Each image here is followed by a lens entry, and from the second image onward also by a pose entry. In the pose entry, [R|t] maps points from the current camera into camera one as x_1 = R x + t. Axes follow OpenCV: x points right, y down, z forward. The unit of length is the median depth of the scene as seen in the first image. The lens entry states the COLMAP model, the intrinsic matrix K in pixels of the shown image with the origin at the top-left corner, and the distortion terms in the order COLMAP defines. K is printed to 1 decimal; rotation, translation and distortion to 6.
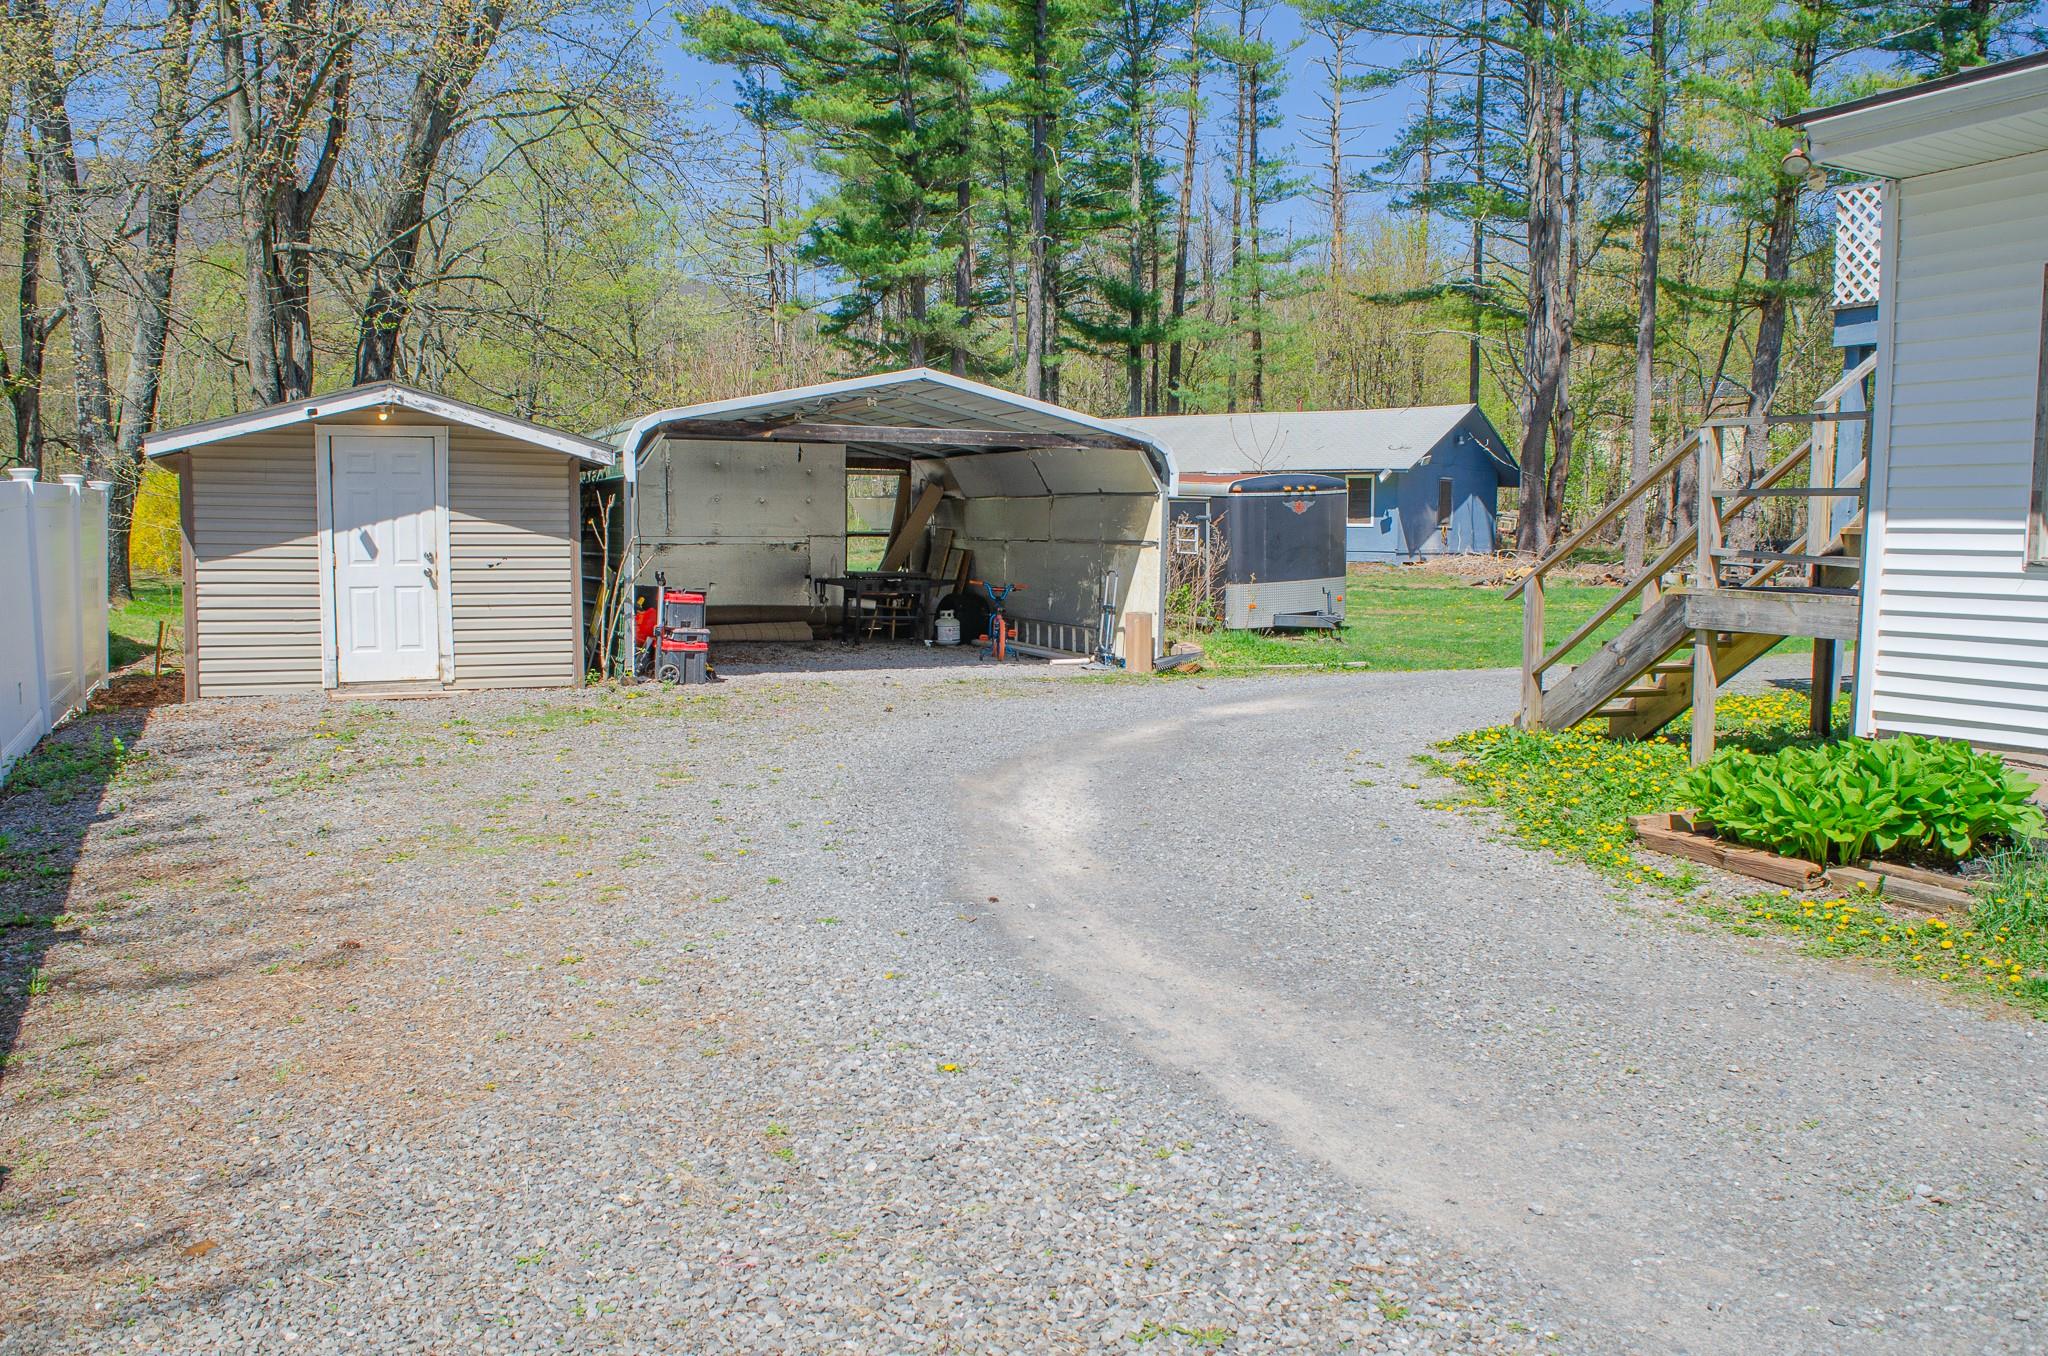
lens RADIAL K [[1572.5, 0, 1024.0], [0, 1572.5, 678.0], [0, 0, 1]] dist [0.000265, -0.000612]
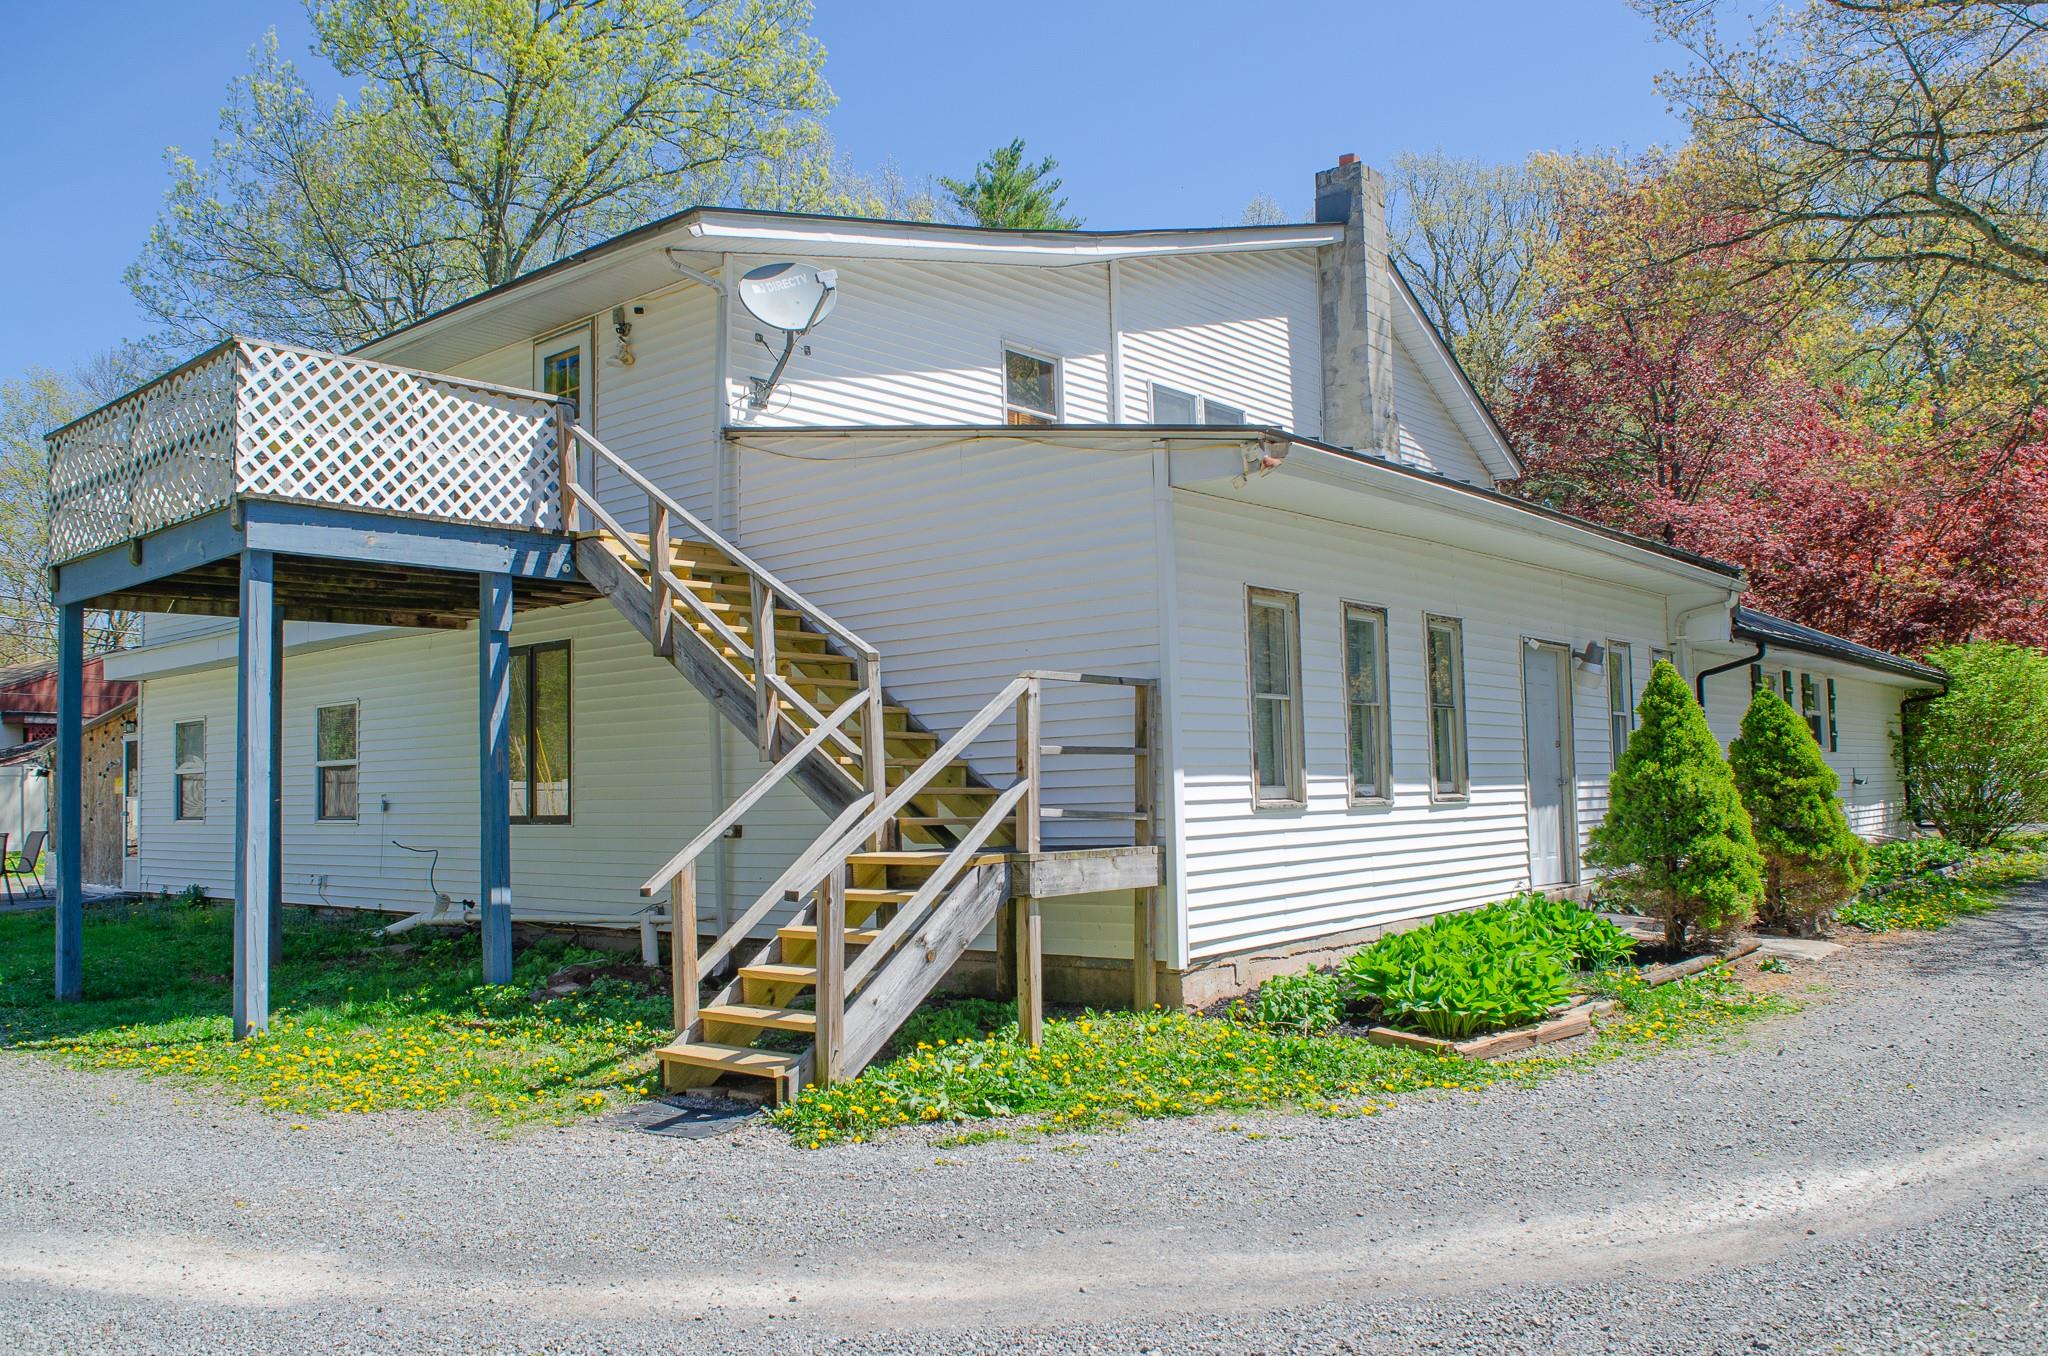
lens RADIAL K [[1572.5, 0, 1024.0], [0, 1572.5, 678.0], [0, 0, 1]] dist [0.000265, -0.000612]
pose [[-0.394997, 0.056136, 0.916966, -0.458382], [0.100594, 0.994772, -0.017567, -0.158771], [-0.913159, 0.085302, -0.398579, 1.514976]]
